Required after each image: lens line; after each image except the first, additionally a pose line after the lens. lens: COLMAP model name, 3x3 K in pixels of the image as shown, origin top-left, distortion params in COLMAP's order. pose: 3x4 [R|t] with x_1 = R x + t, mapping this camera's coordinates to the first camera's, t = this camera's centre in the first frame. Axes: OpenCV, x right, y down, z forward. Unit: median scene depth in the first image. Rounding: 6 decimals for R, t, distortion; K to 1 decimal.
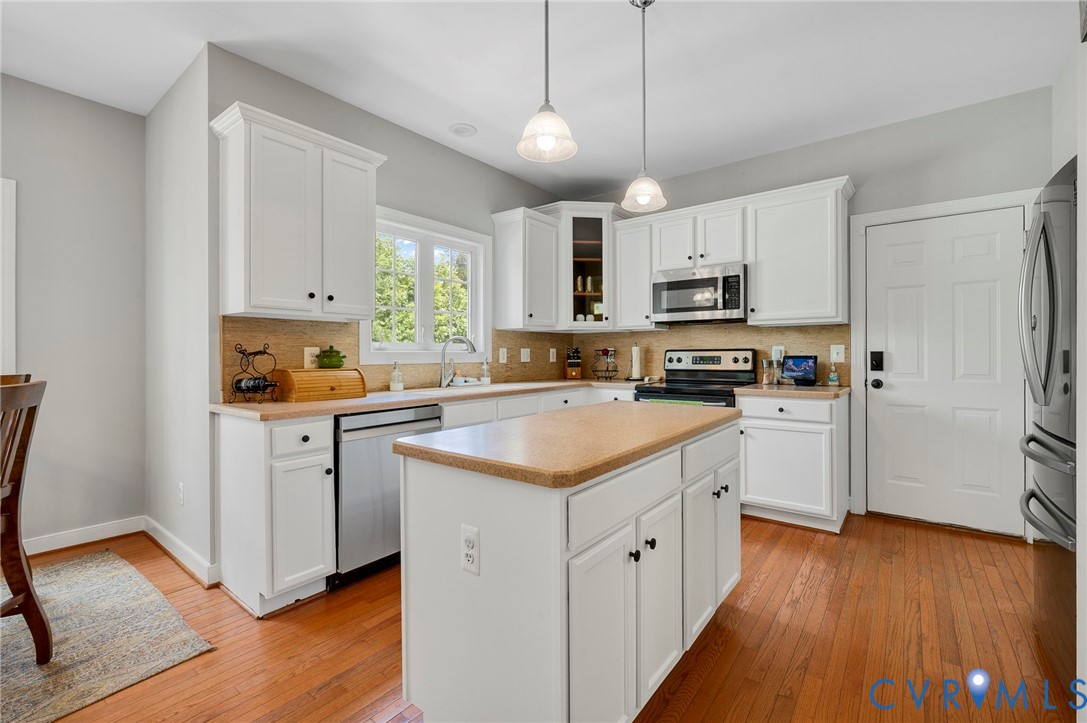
lens RADIAL K [[476.9, 0, 540.9], [0, 476.9, 356.6], [0, 0, 1]] dist [0.000567, 0.000106]
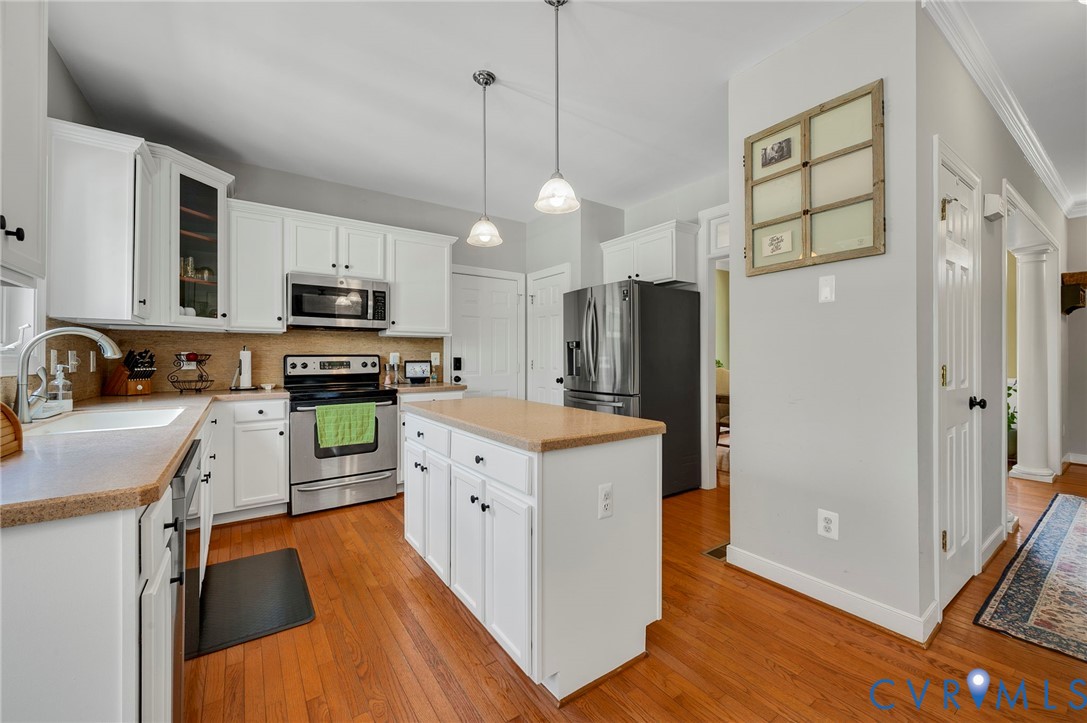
lens RADIAL K [[476.9, 0, 540.9], [0, 476.9, 356.6], [0, 0, 1]] dist [0.000567, 0.000106]
pose [[0.249014, 0.005347, 0.968485, -0.555029], [0.007178, 0.999947, -0.007366, -0.000439], [-0.968473, 0.008786, 0.248962, 0.304837]]
